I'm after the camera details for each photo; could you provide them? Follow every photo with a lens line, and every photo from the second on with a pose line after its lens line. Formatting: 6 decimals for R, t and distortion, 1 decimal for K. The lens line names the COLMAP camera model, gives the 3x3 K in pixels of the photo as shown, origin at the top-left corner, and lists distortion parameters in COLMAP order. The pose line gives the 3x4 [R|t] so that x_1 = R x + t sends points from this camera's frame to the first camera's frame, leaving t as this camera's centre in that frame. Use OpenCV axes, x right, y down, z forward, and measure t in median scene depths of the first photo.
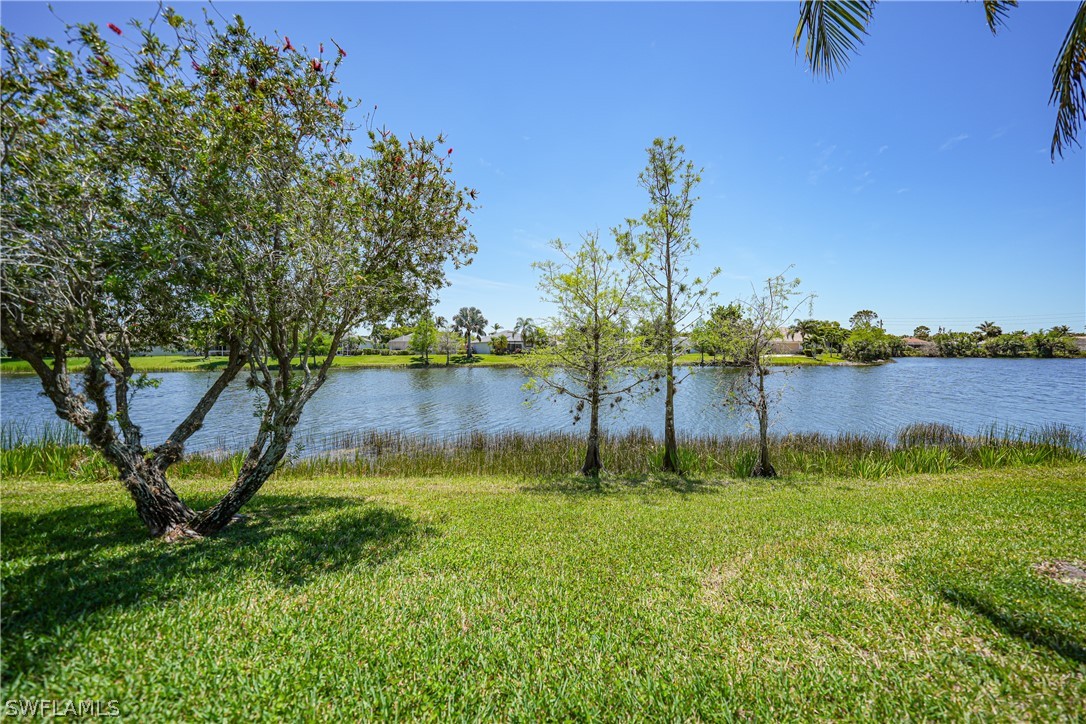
lens RADIAL K [[376.1, 0, 544.3], [0, 376.1, 363.9], [0, 0, 1]] dist [-0.027549, 0.005755]
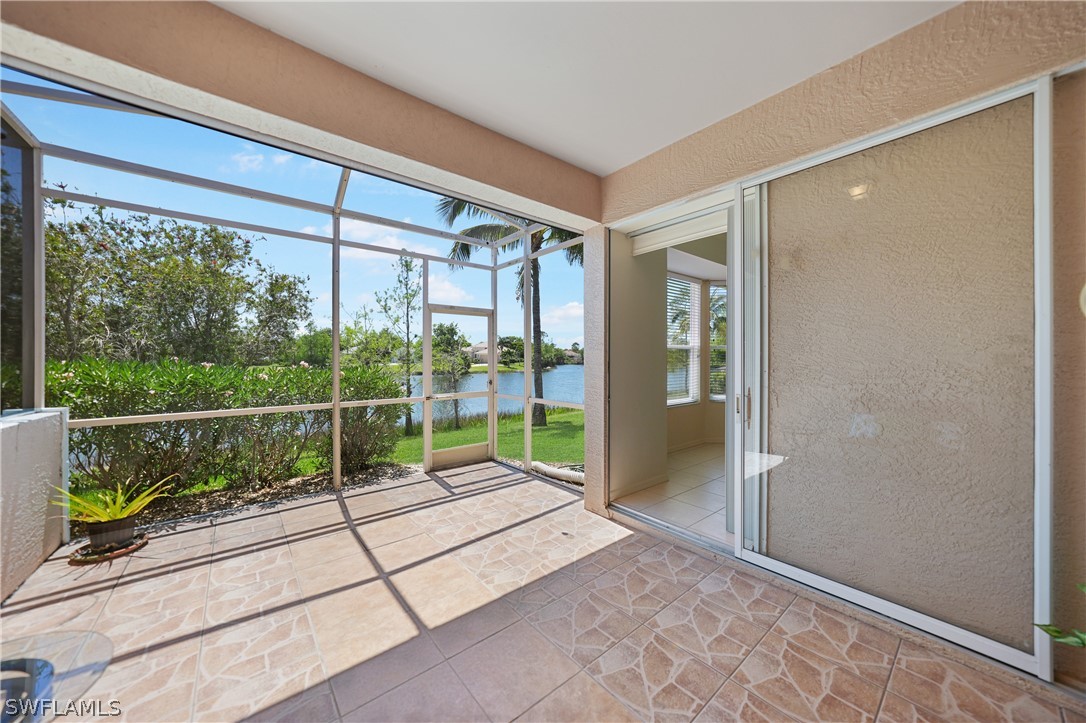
lens RADIAL K [[382.7, 0, 546.8], [0, 382.7, 354.4], [0, 0, 1]] dist [-0.025012, 0.006550]
pose [[0.761019, 0.010126, 0.648651, -0.052098], [0.019381, 0.999077, -0.038334, -0.004071], [-0.648440, 0.041744, 0.760120, -0.123228]]
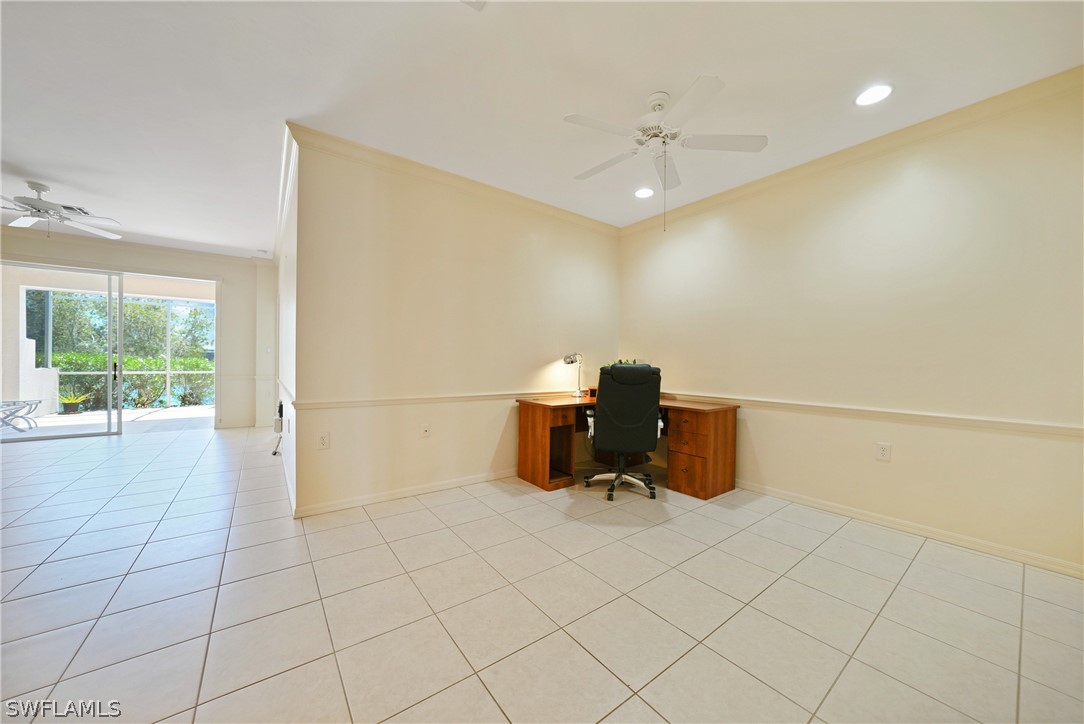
lens RADIAL K [[375.4, 0, 543.3], [0, 375.4, 363.9], [0, 0, 1]] dist [-0.027549, 0.005755]
pose [[0.793748, 0.005217, 0.608225, 0.008894], [0.006662, 0.999829, -0.017270, 0.003521], [-0.608210, 0.017760, 0.793577, -0.314698]]
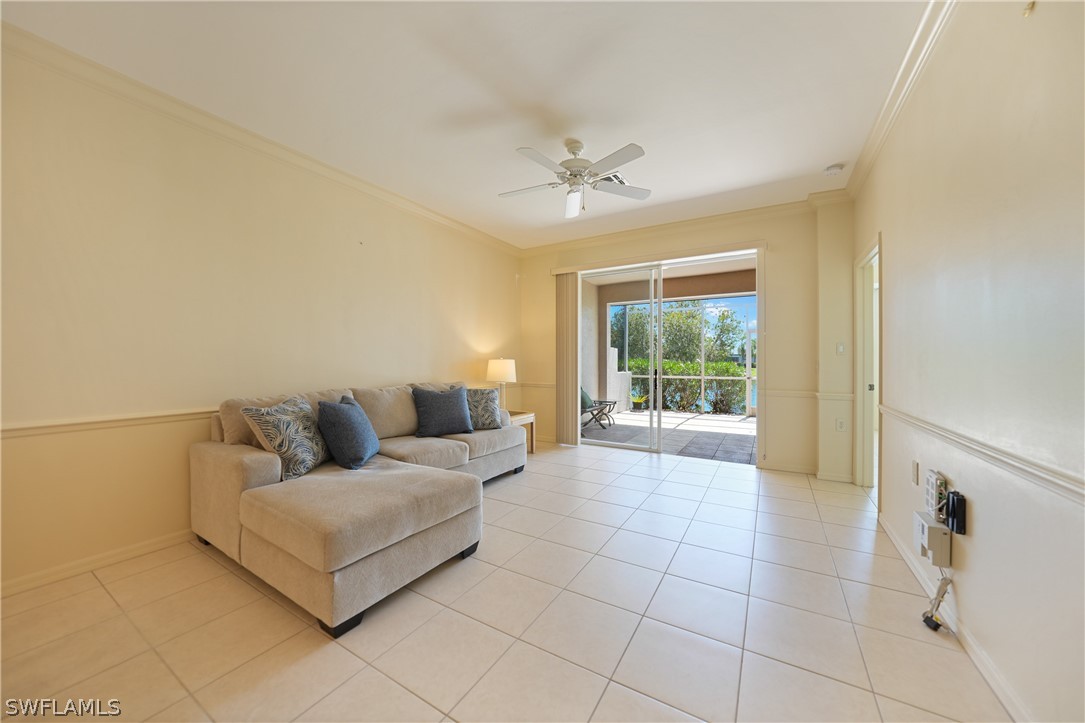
lens RADIAL K [[382.3, 0, 542.7], [0, 382.3, 359.0], [0, 0, 1]] dist [-0.022985, 0.006633]
pose [[0.858589, -0.000325, -0.512664, -0.001435], [-0.018316, 0.999342, -0.031308, 0.001345], [0.512337, 0.036271, 0.858018, -0.246114]]
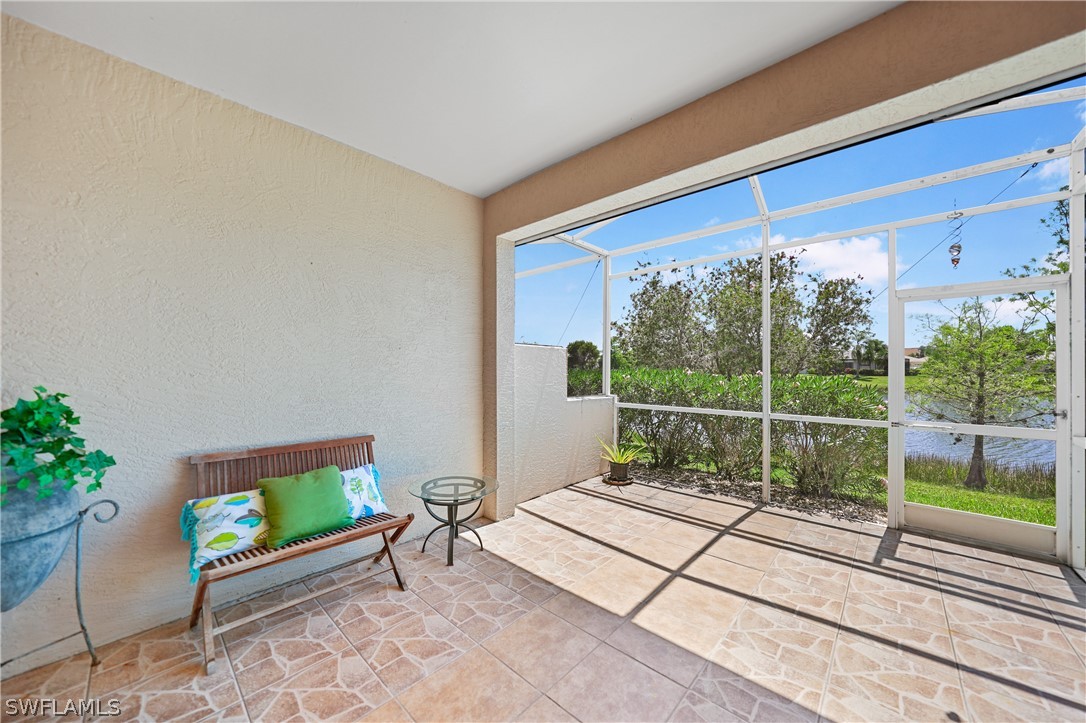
lens RADIAL K [[386.9, 0, 541.3], [0, 386.9, 368.9], [0, 0, 1]] dist [-0.012657, 0.000037]
pose [[0.737648, 0.008013, -0.675138, -0.011580], [-0.026148, 0.999518, -0.016706, -0.004561], [0.674679, 0.029977, 0.737502, -0.123737]]
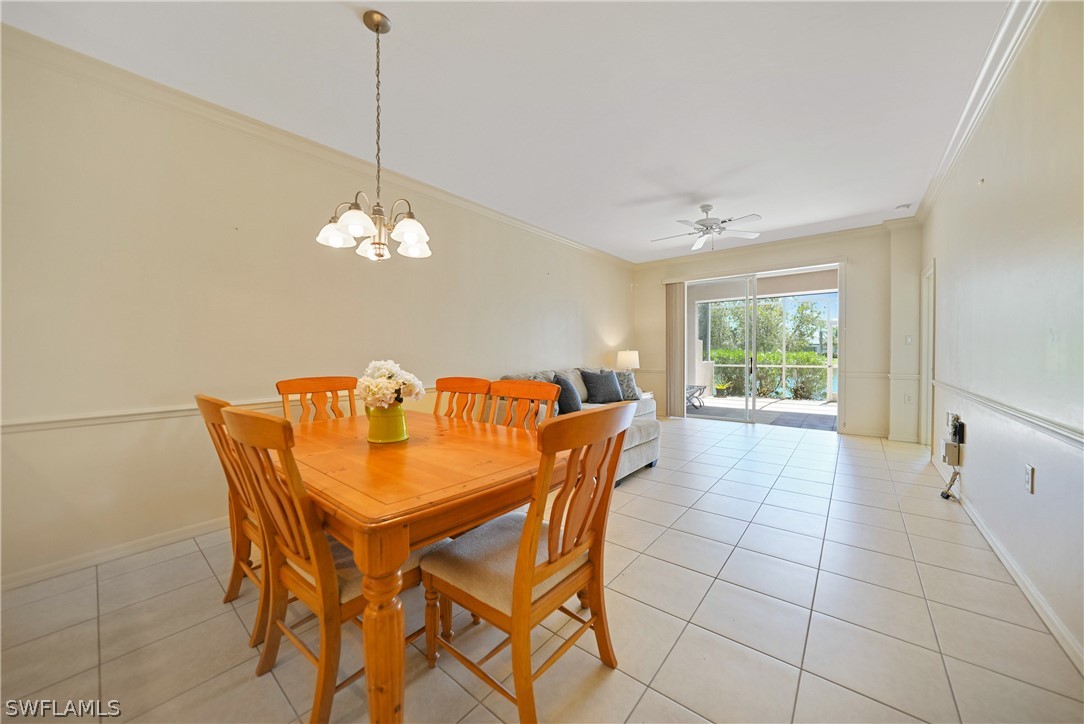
lens RADIAL K [[382.0, 0, 542.2], [0, 382.0, 359.5], [0, 0, 1]] dist [-0.022985, 0.006633]
pose [[0.771718, 0.005649, -0.635940, -0.000475], [-0.013084, 0.999890, -0.006995, 0.002842], [0.635831, 0.013719, 0.771707, -0.288612]]
